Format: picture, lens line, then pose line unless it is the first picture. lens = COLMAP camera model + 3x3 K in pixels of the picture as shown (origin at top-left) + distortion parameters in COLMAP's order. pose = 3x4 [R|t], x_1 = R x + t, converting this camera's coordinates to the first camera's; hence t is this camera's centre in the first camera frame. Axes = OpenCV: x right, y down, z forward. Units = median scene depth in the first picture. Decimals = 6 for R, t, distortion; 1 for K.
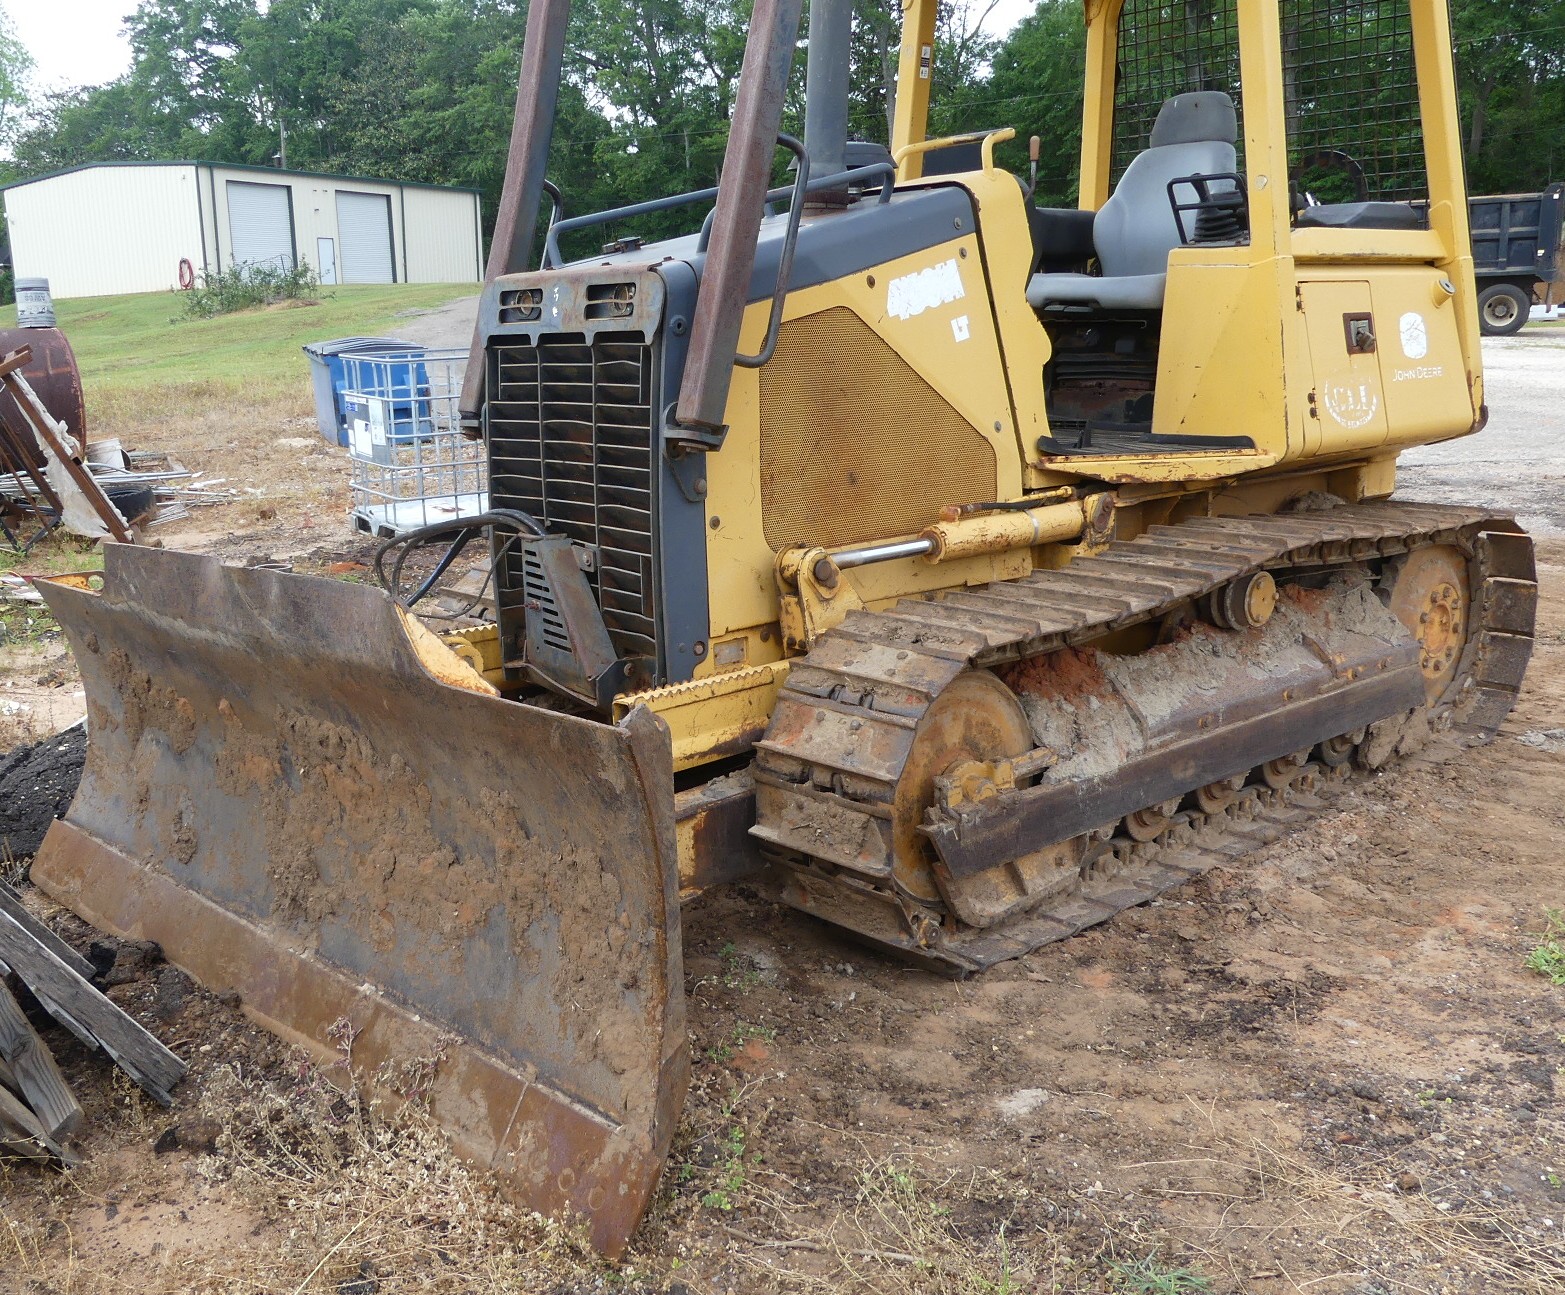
lens RADIAL K [[1597.0, 0, 780.5], [0, 1597.0, 670.7], [0, 0, 1]] dist [-0.023978, -0.011771]
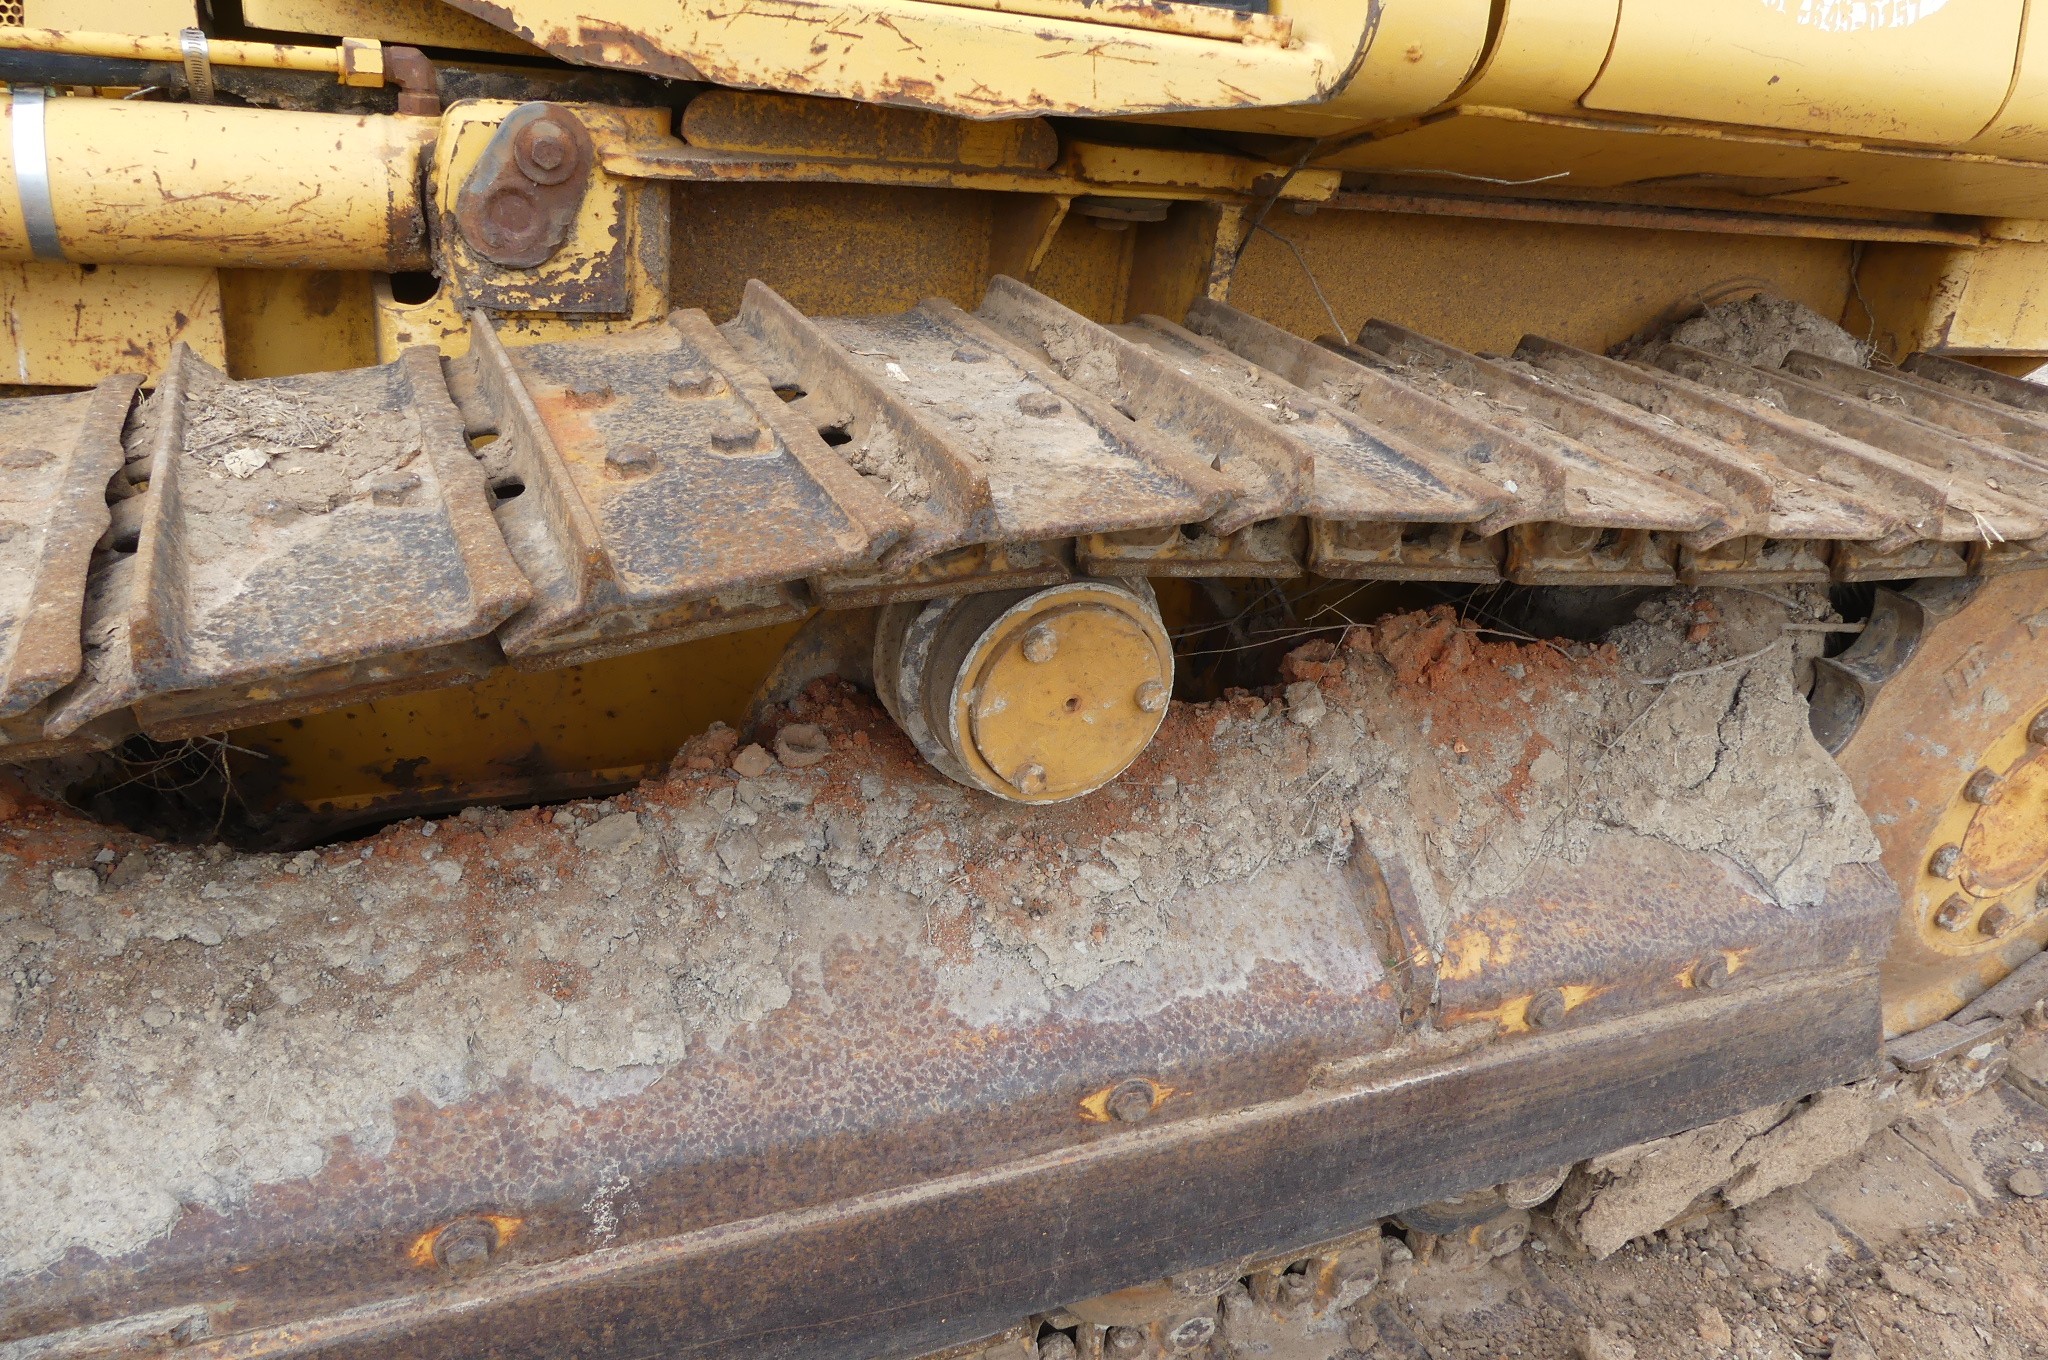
lens RADIAL K [[1586.5, 0, 1090.0], [0, 1586.5, 717.2], [0, 0, 1]] dist [-0.013042, 0.007724]
pose [[0.949755, 0.243247, -0.196969, 0.344698], [-0.196970, 0.953566, 0.227848, -0.092970], [0.243246, -0.177602, 0.953566, 0.775295]]
